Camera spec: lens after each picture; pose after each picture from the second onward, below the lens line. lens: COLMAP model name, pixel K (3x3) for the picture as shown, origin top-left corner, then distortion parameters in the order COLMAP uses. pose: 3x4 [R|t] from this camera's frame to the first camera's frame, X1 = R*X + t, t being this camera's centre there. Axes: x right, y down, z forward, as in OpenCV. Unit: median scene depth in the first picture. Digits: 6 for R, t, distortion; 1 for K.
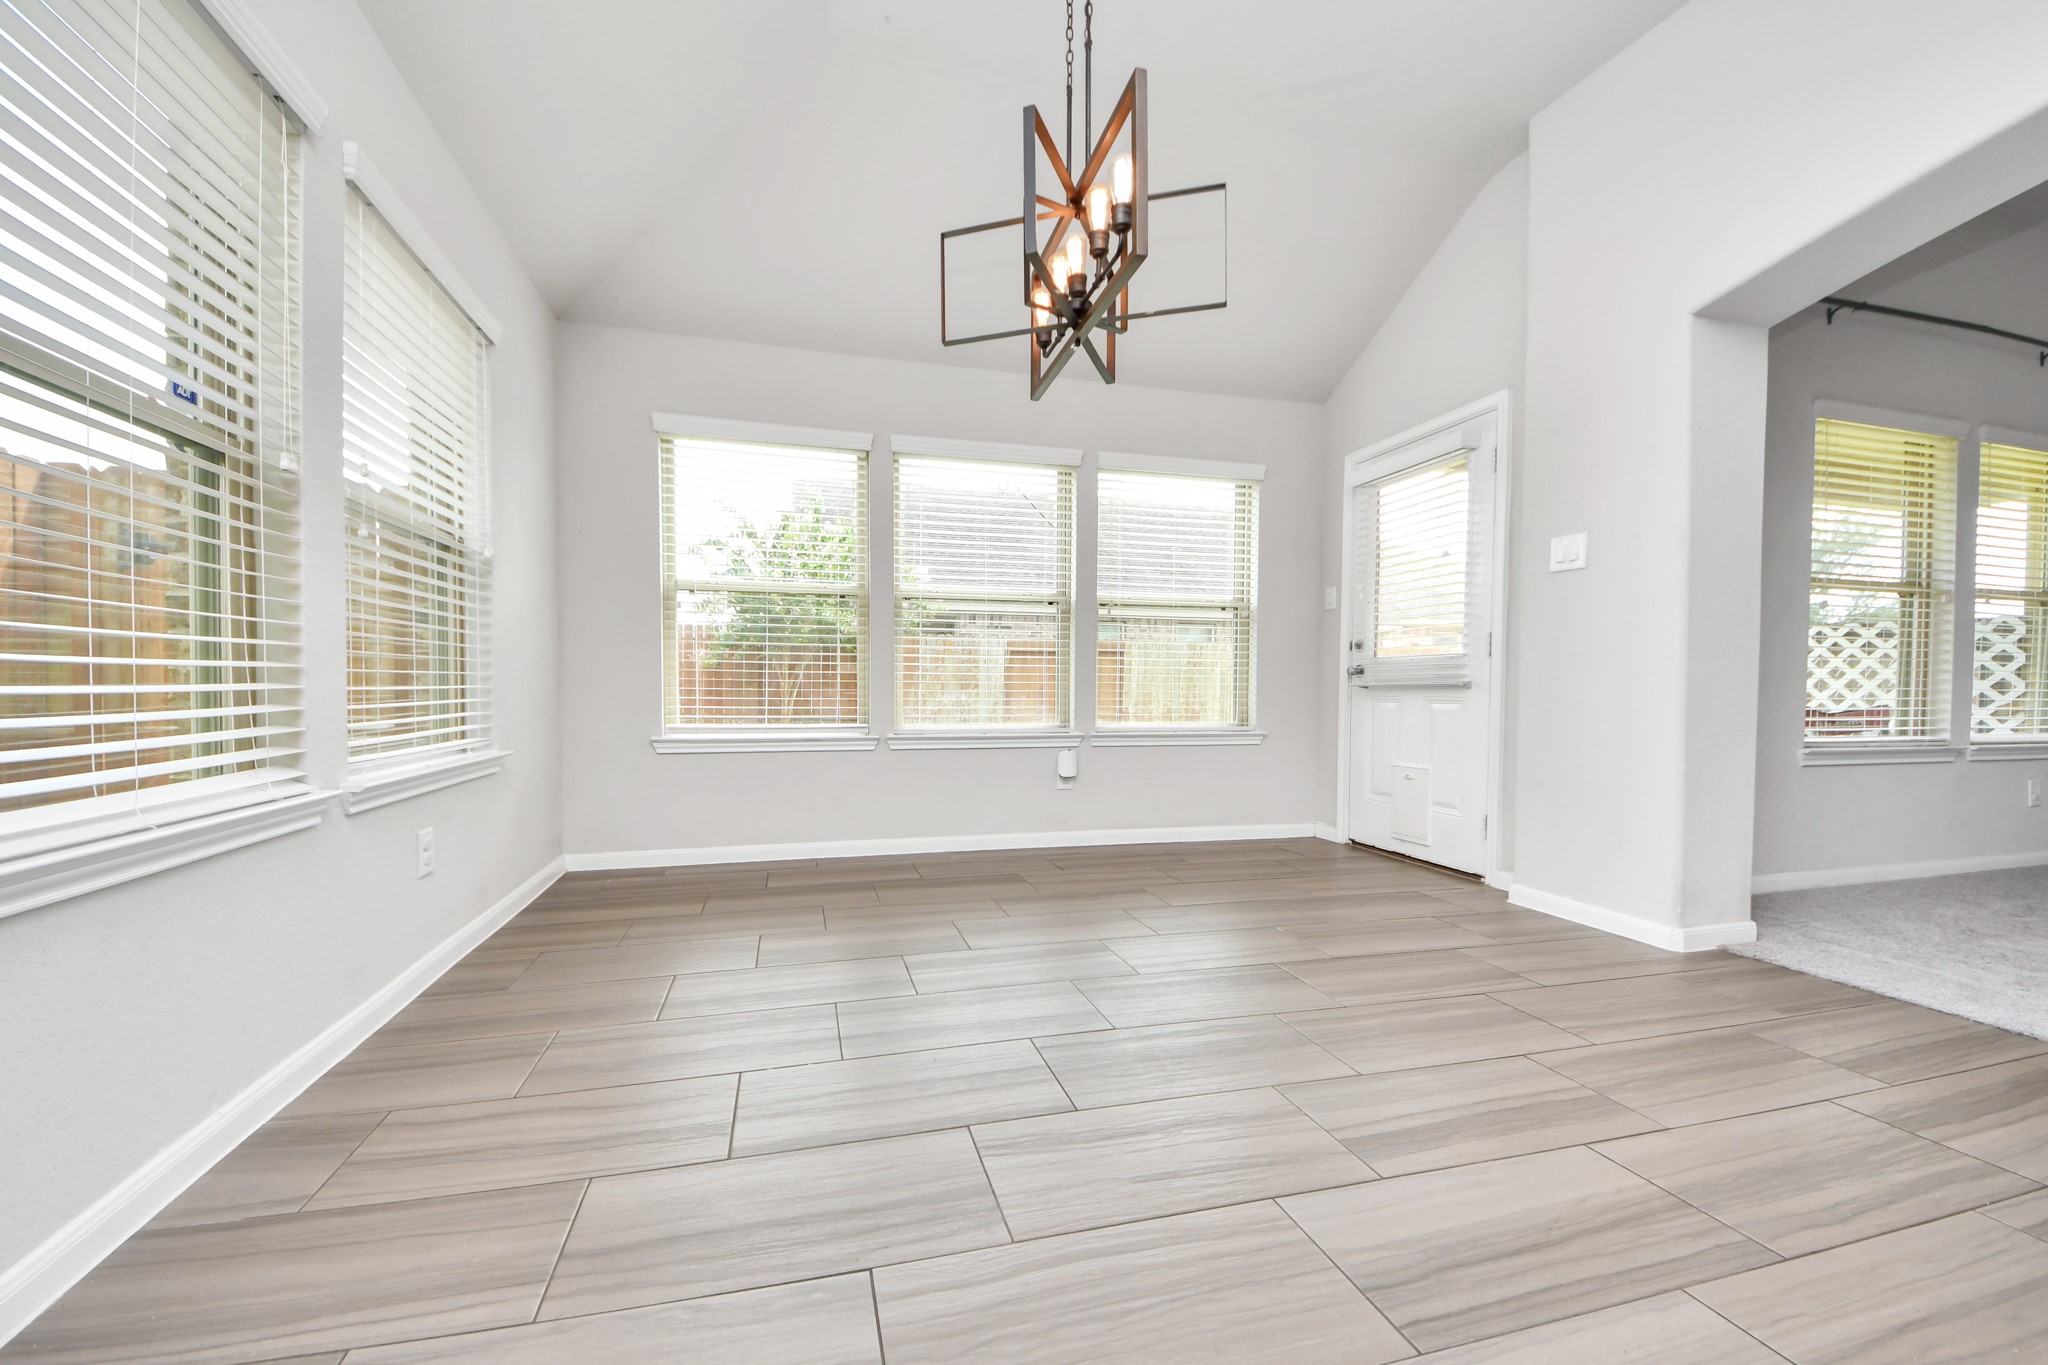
lens RADIAL K [[773.0, 0, 1058.4], [0, 773.0, 695.3], [0, 0, 1]] dist [-0.000033, -0.000030]
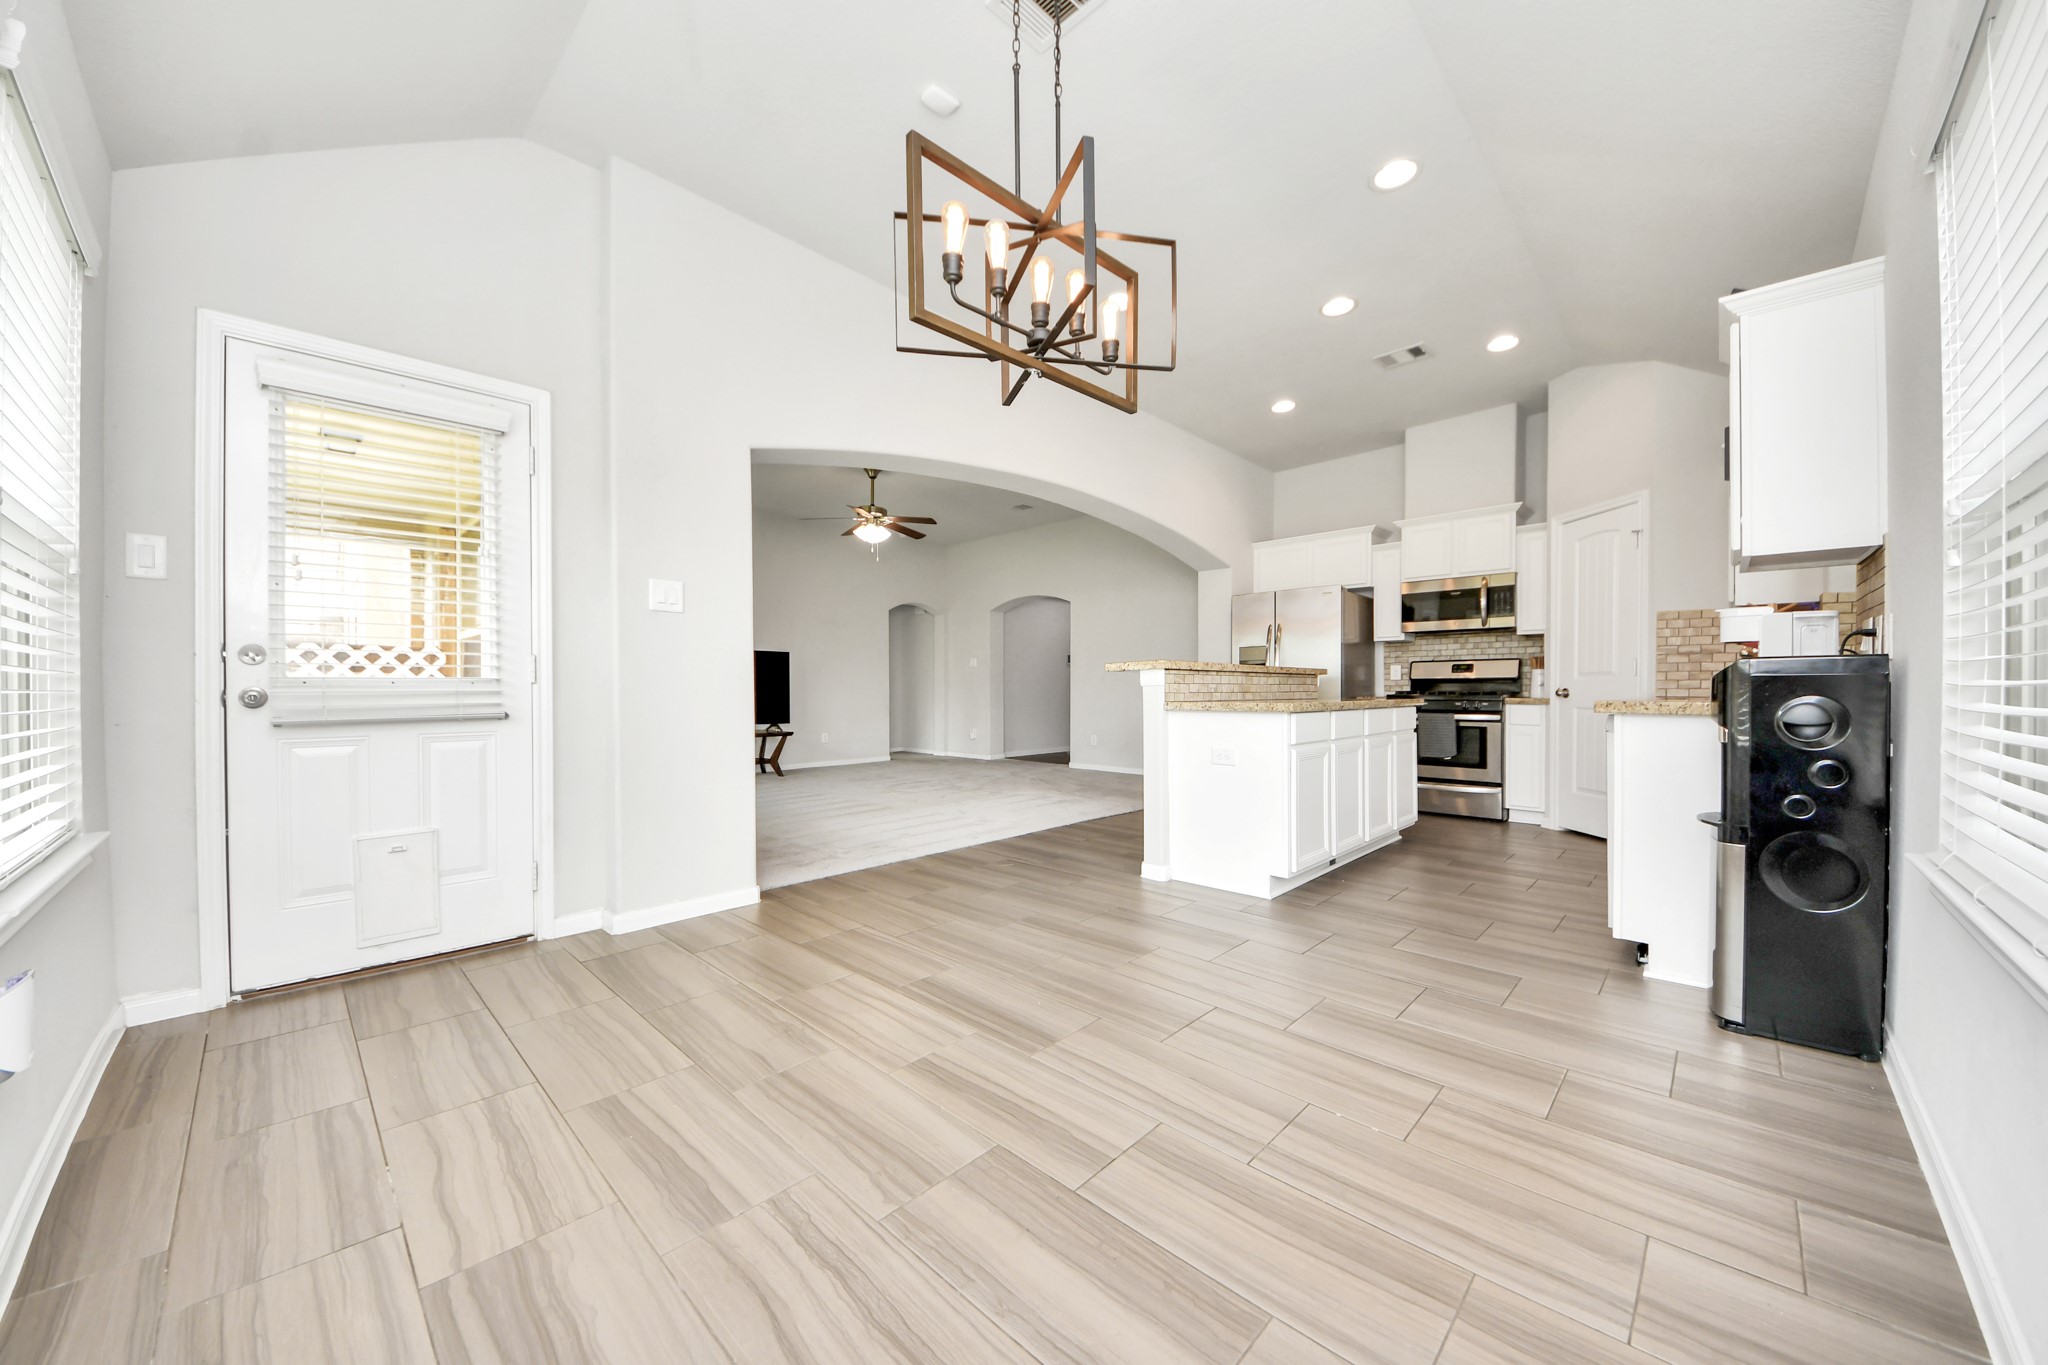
lens RADIAL K [[773.0, 0, 1058.4], [0, 773.0, 695.3], [0, 0, 1]] dist [-0.000033, -0.000030]
pose [[-0.514897, -0.010011, 0.857194, -0.525399], [0.006128, 0.999863, 0.015359, -0.048002], [-0.857230, 0.013161, -0.514765, 0.966563]]
